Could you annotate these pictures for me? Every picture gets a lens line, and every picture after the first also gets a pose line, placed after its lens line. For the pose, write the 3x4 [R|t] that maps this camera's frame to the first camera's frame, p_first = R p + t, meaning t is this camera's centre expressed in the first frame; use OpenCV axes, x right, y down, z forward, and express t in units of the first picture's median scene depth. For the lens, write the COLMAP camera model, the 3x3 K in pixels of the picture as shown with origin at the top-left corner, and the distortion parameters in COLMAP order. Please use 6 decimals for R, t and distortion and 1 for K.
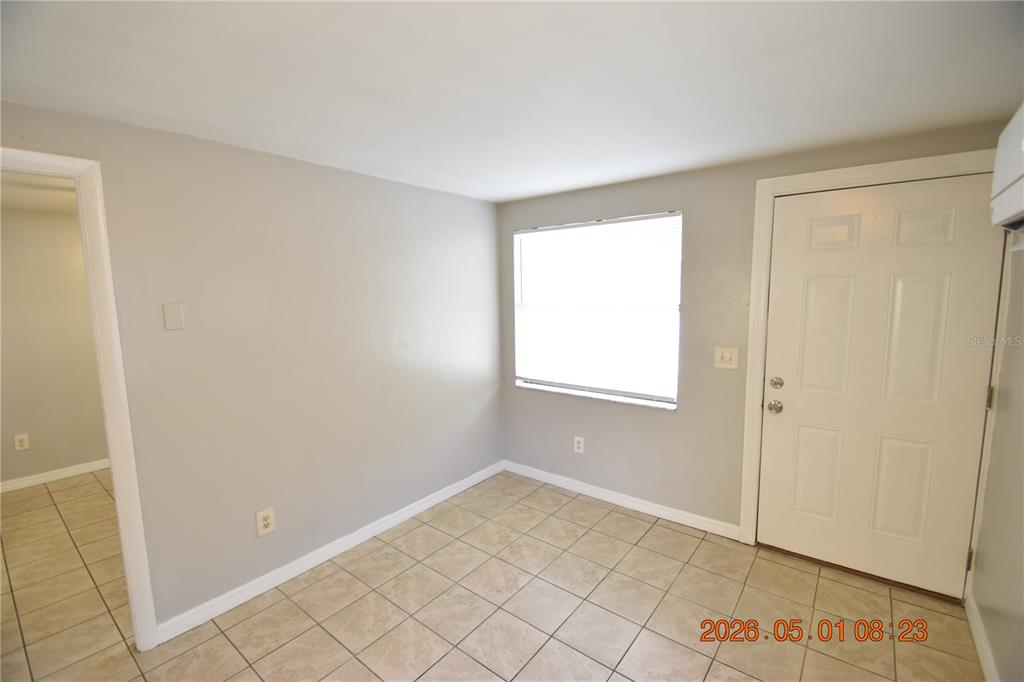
lens RADIAL K [[449.8, 0, 510.5], [0, 449.8, 345.8], [0, 0, 1]] dist [0.019195, -0.018533]
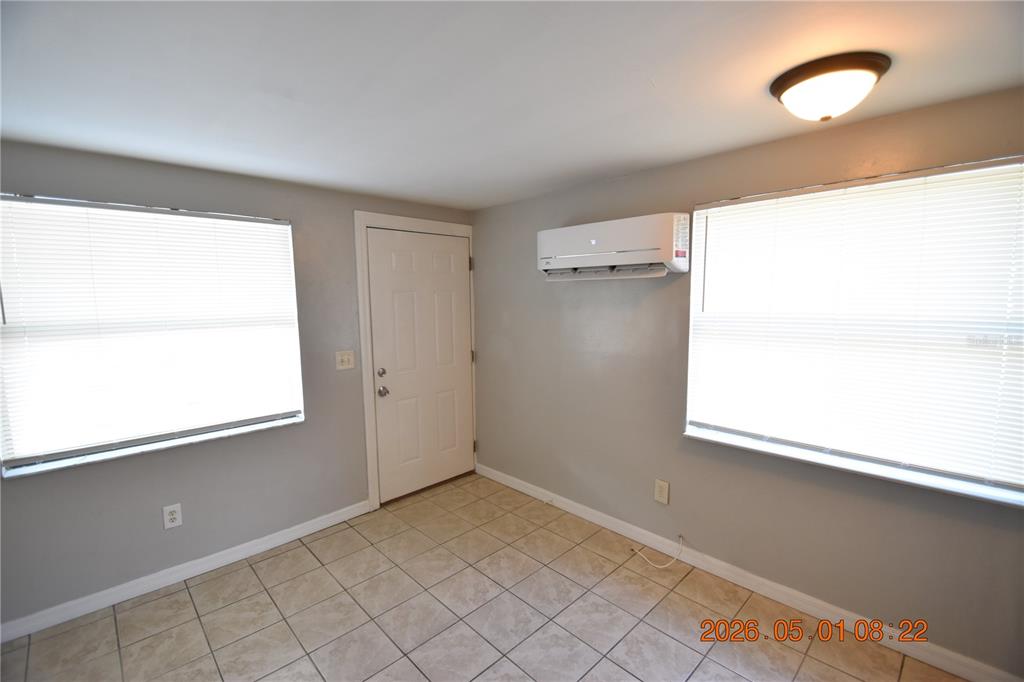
lens RADIAL K [[449.8, 0, 510.5], [0, 449.8, 345.8], [0, 0, 1]] dist [0.019195, -0.018533]
pose [[0.127606, -0.094791, 0.987285, -0.588638], [0.129694, 0.988470, 0.078142, -0.043714], [-0.983309, 0.118074, 0.138429, 0.432070]]
